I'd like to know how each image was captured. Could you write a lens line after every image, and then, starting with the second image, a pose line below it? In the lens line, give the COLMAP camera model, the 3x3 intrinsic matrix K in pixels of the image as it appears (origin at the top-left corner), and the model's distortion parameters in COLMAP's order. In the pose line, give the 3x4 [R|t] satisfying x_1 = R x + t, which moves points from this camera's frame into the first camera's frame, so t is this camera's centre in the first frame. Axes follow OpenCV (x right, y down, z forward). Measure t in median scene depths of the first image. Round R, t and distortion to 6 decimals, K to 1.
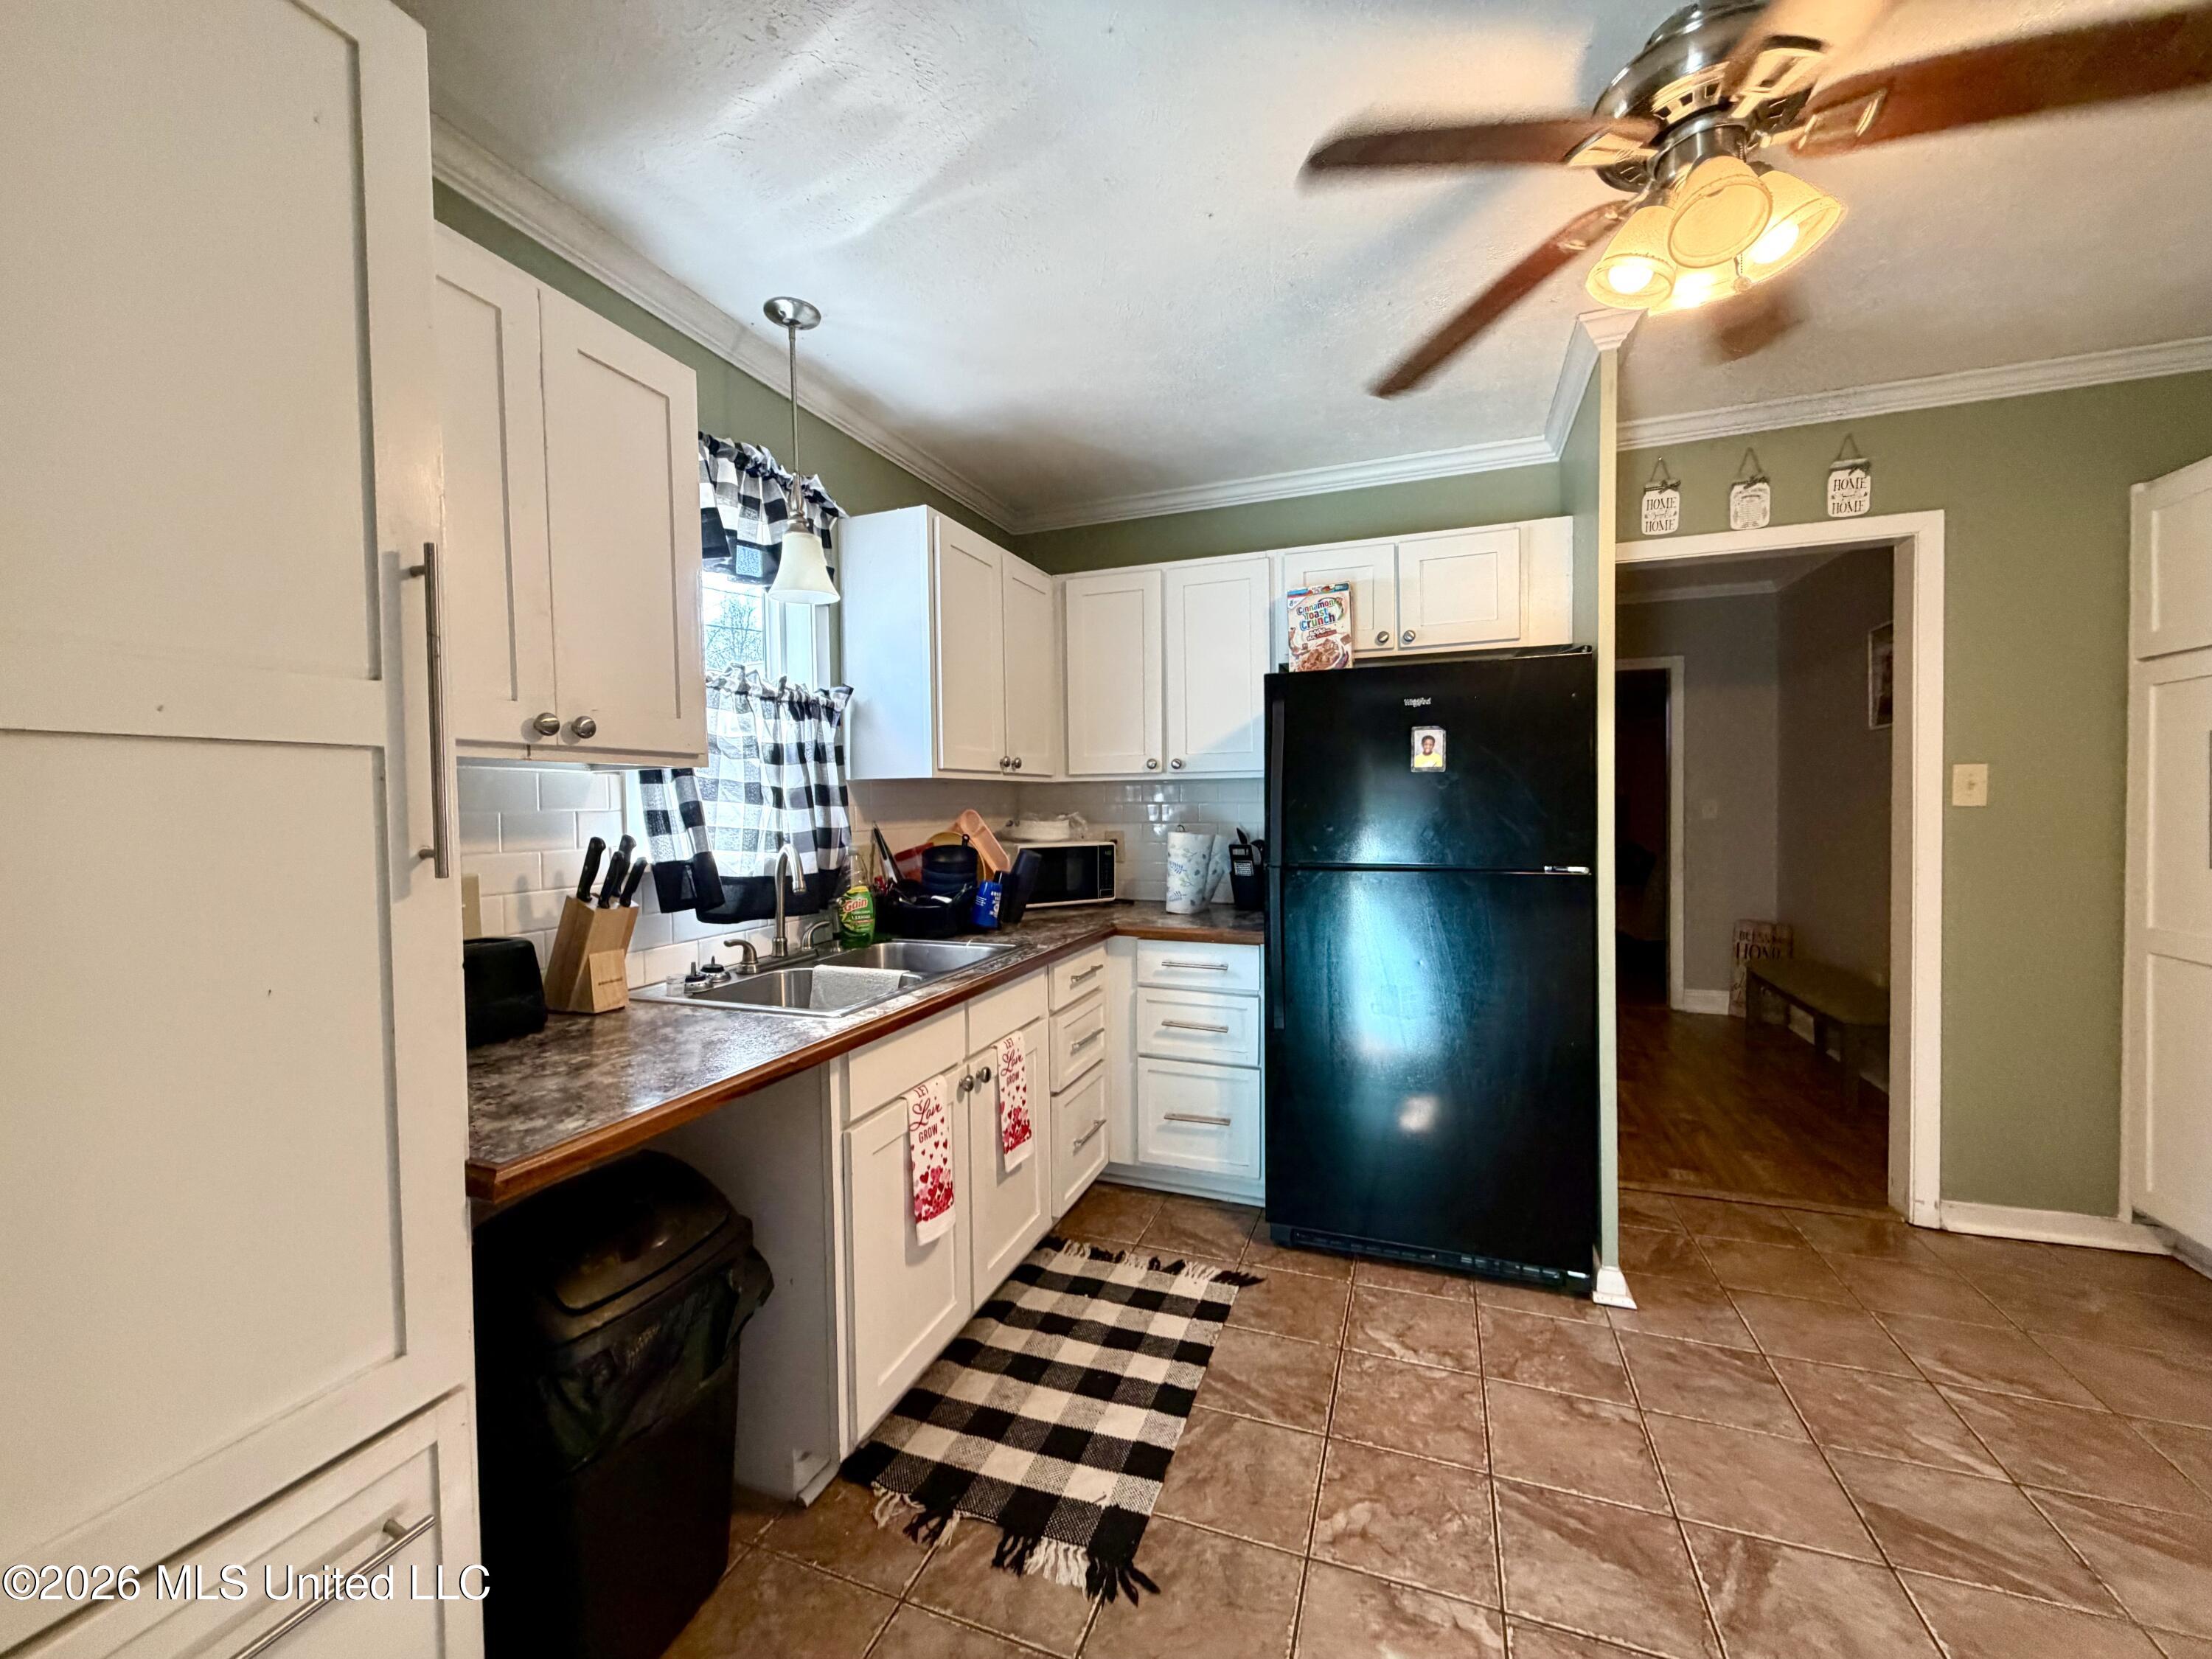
lens RADIAL K [[879.1, 0, 1102.3], [0, 879.1, 825.5], [0, 0, 1]] dist [-0.000388, 0.000003]
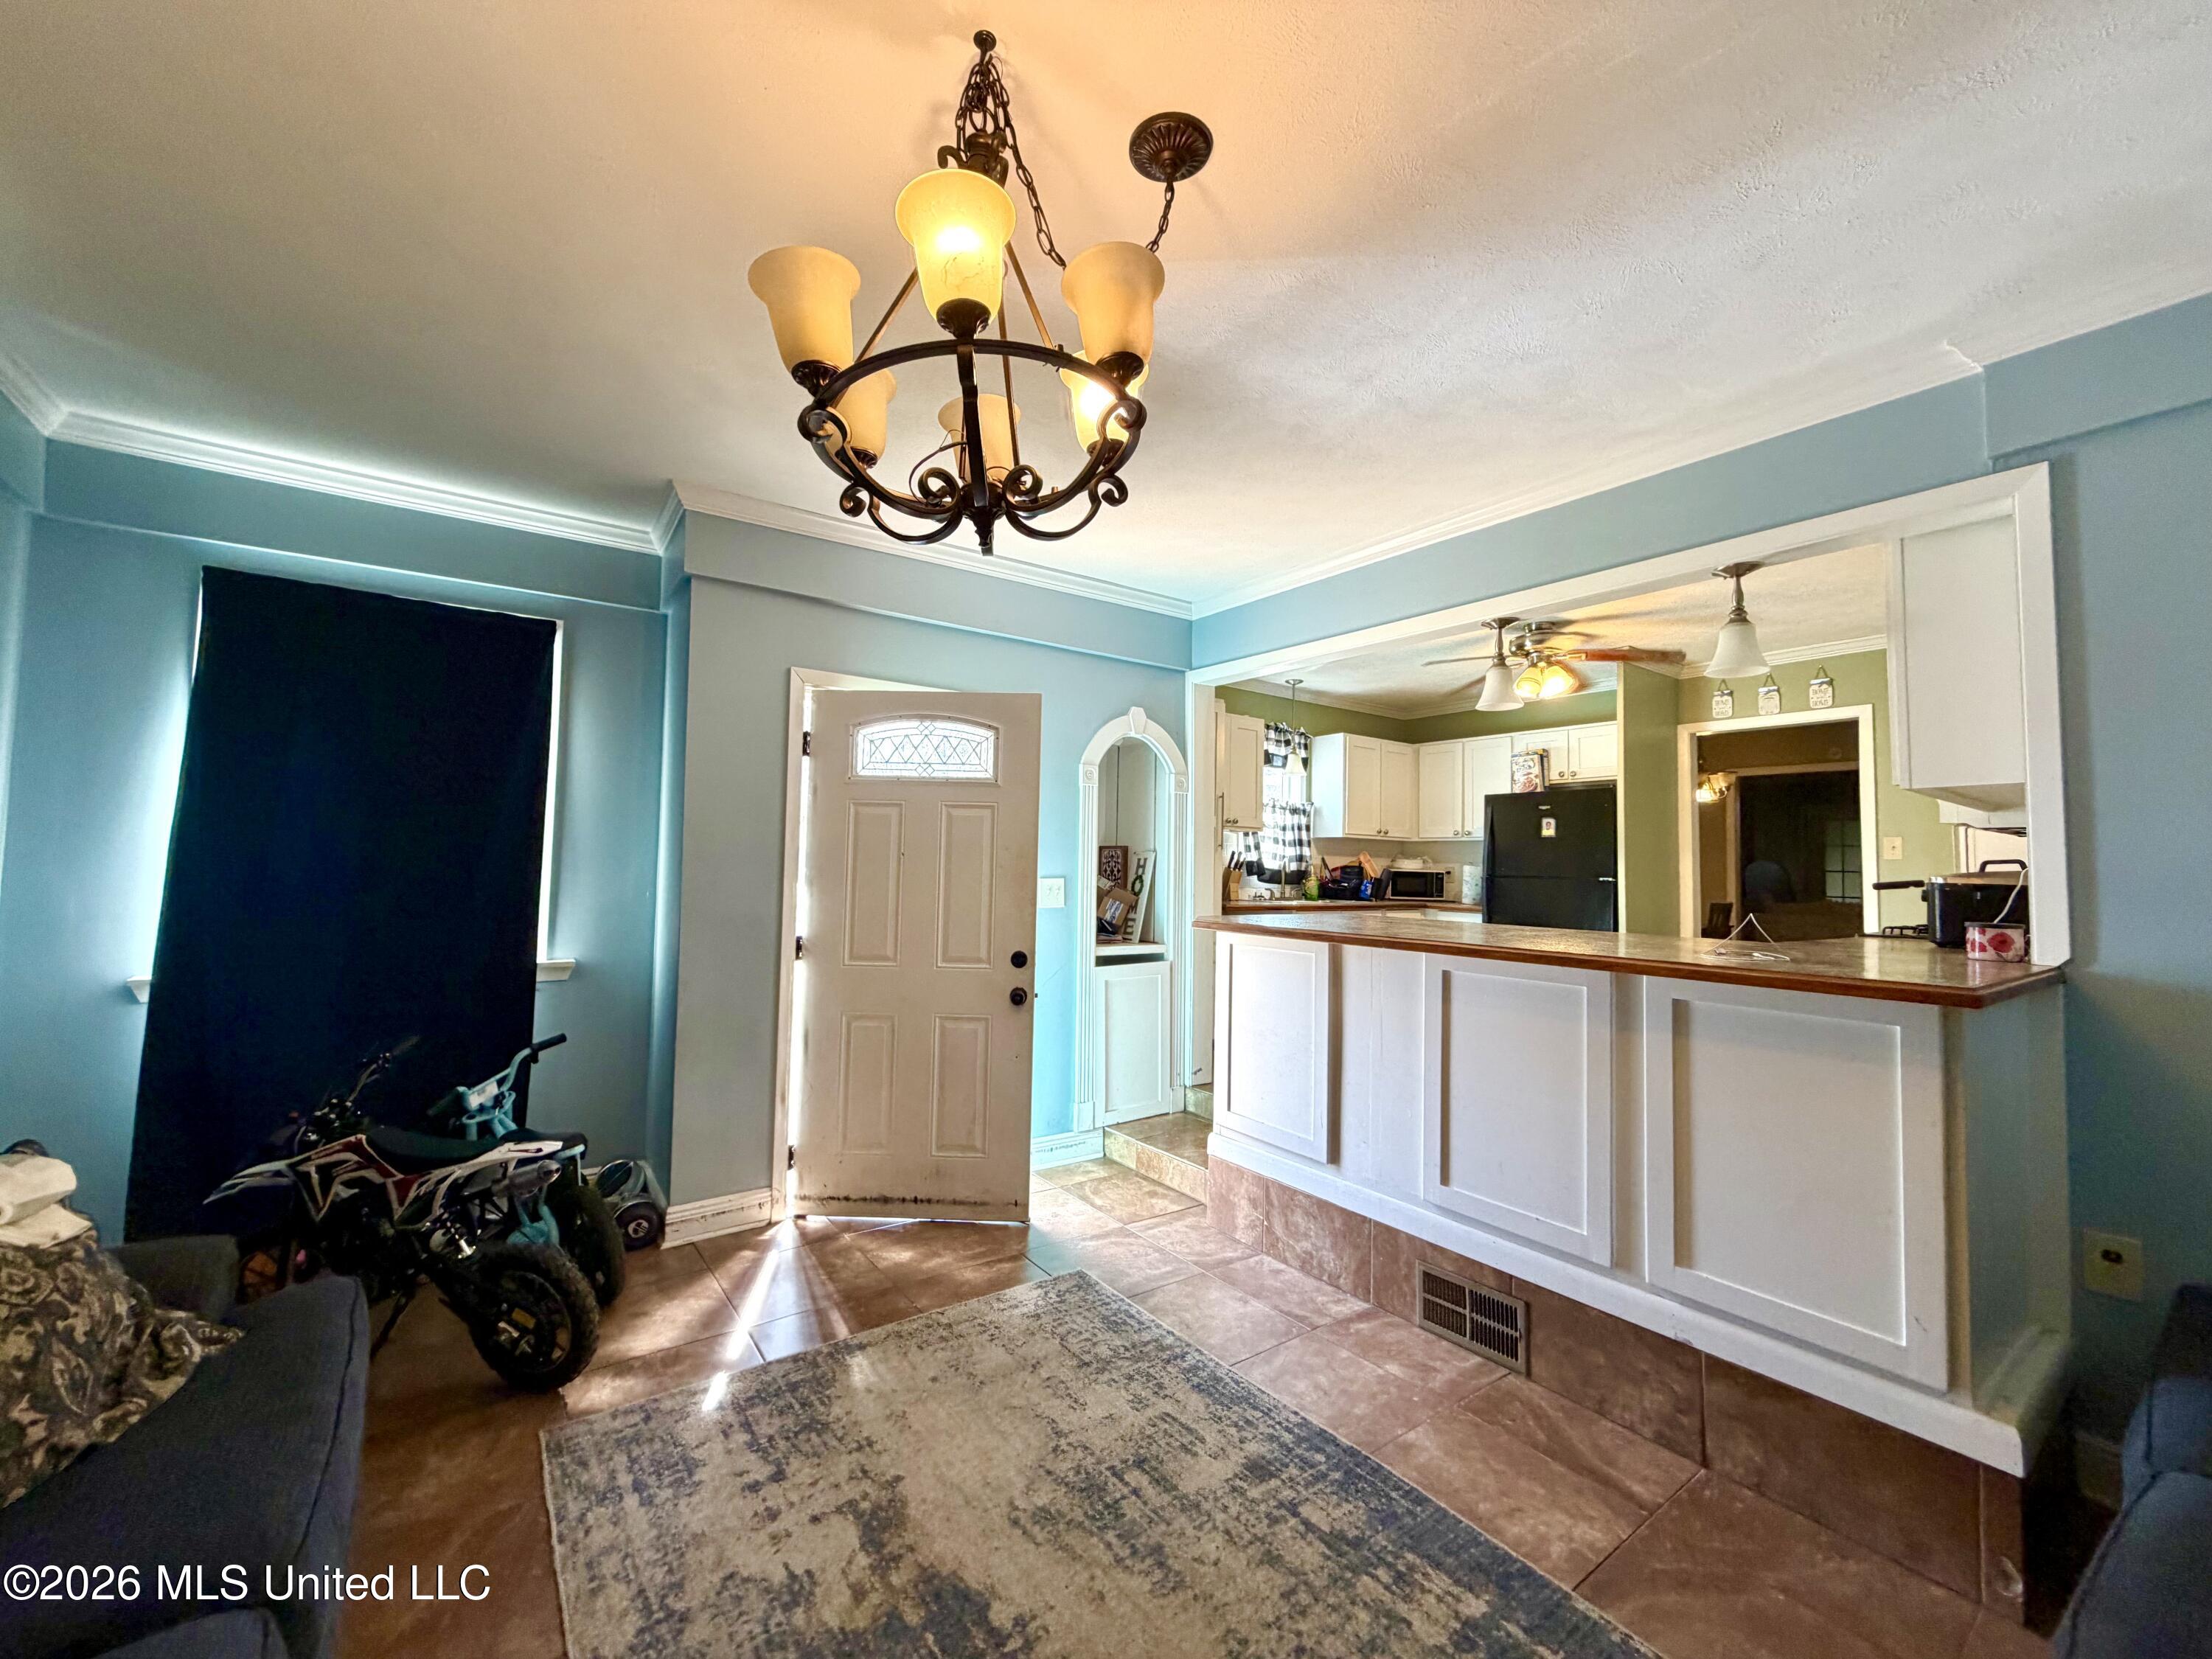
lens RADIAL K [[879.1, 0, 1098.0], [0, 879.1, 826.0], [0, 0, 1]] dist [-0.000388, 0.000003]
pose [[0.831887, 0.005512, -0.554918, 0.670383], [-0.050322, 0.996580, -0.065540, 0.123416], [0.552659, 0.082446, 0.829319, -1.607899]]
